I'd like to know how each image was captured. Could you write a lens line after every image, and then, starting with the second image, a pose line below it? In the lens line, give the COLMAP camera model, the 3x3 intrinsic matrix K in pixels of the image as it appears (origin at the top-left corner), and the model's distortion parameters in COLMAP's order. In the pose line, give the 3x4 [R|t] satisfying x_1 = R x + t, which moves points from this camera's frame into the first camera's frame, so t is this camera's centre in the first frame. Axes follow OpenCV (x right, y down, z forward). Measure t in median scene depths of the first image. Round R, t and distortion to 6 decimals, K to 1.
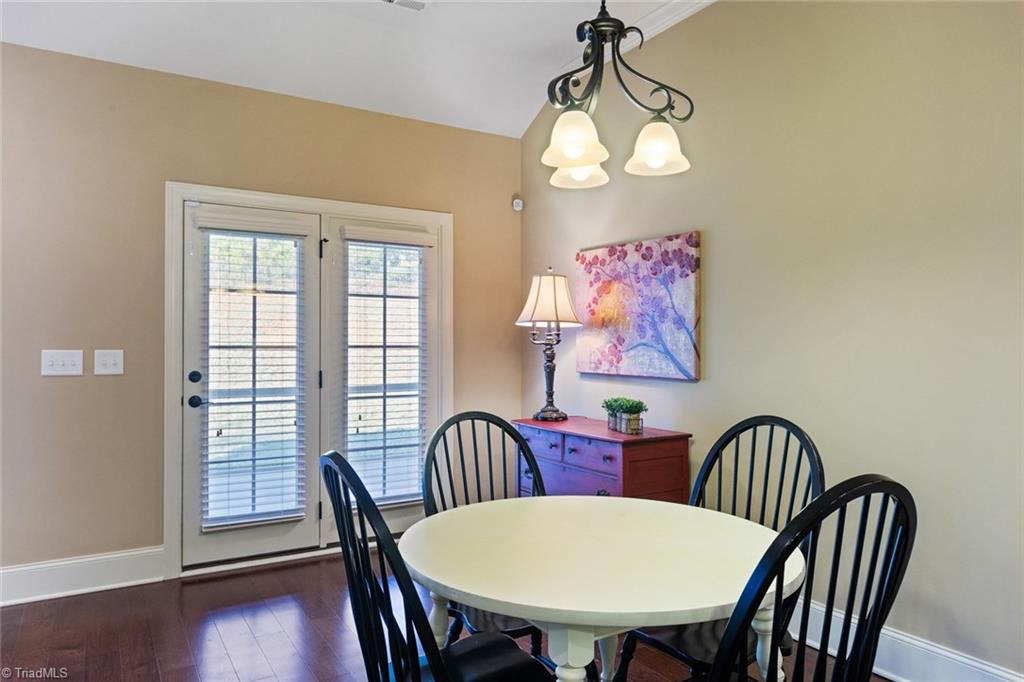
lens RADIAL K [[679.4, 0, 512.0], [0, 679.4, 341.0], [0, 0, 1]] dist [0.005107, 0.001197]
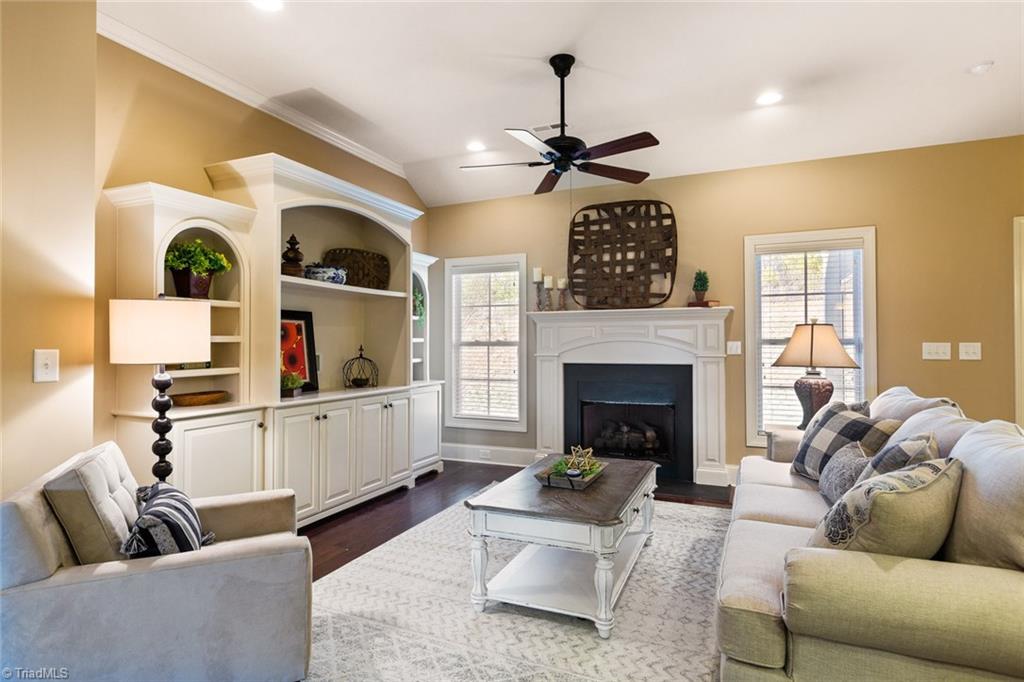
lens RADIAL K [[545.1, 0, 510.0], [0, 545.1, 337.1], [0, 0, 1]] dist [0.001025, 0.000349]
pose [[0.570509, -0.007590, -0.821256, -0.190027], [0.007875, 0.999962, -0.003771, -0.002491], [0.821253, -0.004316, 0.570547, -0.429567]]
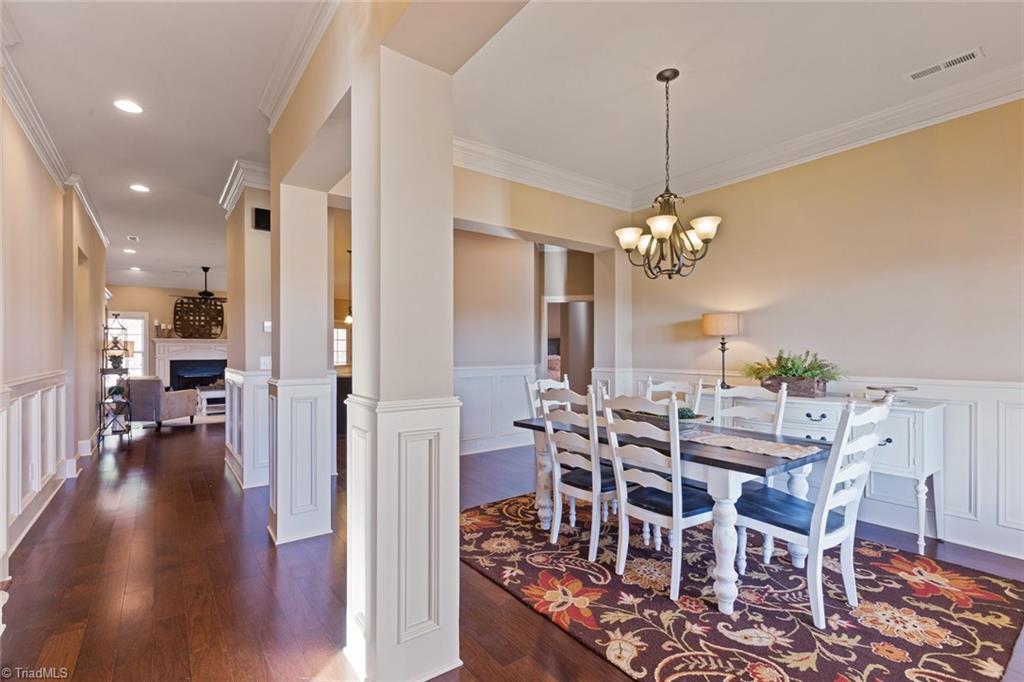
lens RADIAL K [[472.7, 0, 511.5], [0, 472.7, 350.4], [0, 0, 1]] dist [-0.001001, -0.000165]
pose [[0.995615, 0.003349, 0.093485, 0.575773], [-0.004103, 0.999961, 0.007875, -0.032366], [-0.093455, -0.008224, 0.995590, -2.650289]]
